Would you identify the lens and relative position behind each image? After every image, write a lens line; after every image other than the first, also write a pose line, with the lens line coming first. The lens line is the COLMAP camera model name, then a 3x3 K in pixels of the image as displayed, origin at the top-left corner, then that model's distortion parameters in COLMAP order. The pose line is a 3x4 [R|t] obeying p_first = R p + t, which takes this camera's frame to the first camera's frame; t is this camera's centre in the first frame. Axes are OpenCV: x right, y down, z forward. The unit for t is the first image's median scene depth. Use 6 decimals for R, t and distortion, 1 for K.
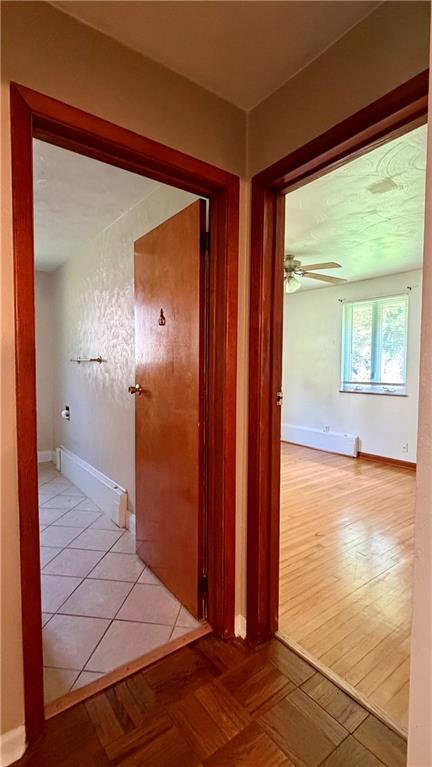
lens RADIAL K [[365.6, 0, 216.2], [0, 365.6, 384.7], [0, 0, 1]] dist [0.000641, 0.001031]
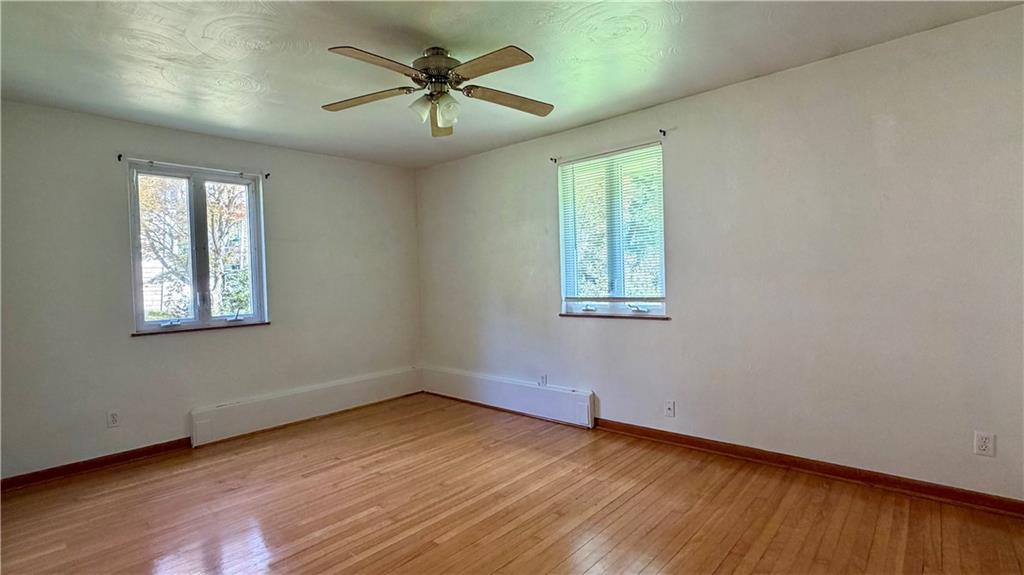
lens RADIAL K [[488.0, 0, 510.3], [0, 488.0, 286.9], [0, 0, 1]] dist [0.000641, 0.001031]
pose [[0.981347, -0.040103, 0.188018, 0.120695], [0.047119, 0.998344, -0.032993, -0.004385], [-0.186383, 0.041236, 0.981611, 0.261933]]
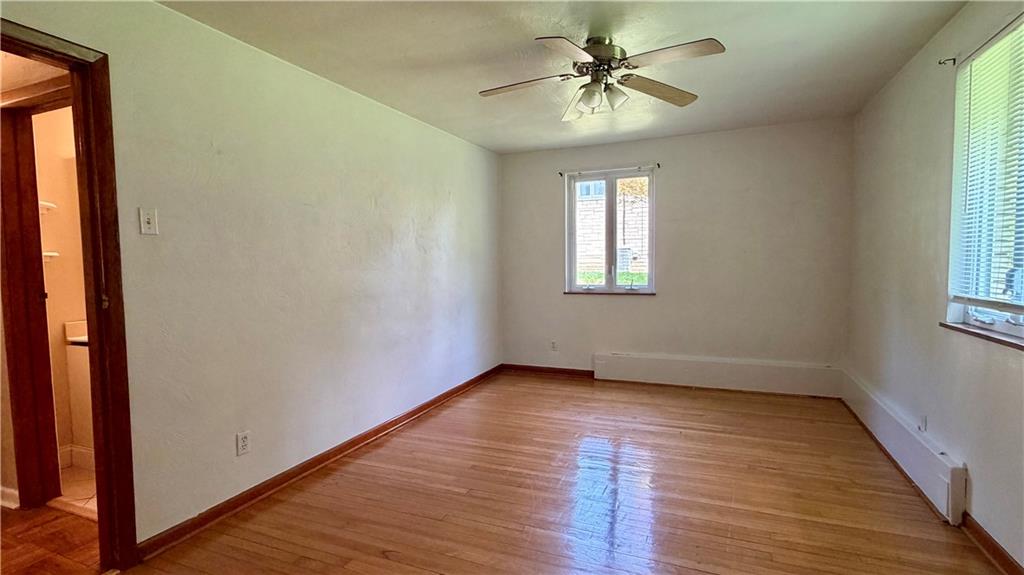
lens RADIAL K [[488.0, 0, 512.6], [0, 488.0, 290.1], [0, 0, 1]] dist [0.000641, 0.001031]
pose [[0.497719, 0.038366, -0.866489, 0.563940], [-0.030008, 0.999185, 0.027005, -0.015304], [0.866819, 0.012561, 0.498464, 0.431673]]
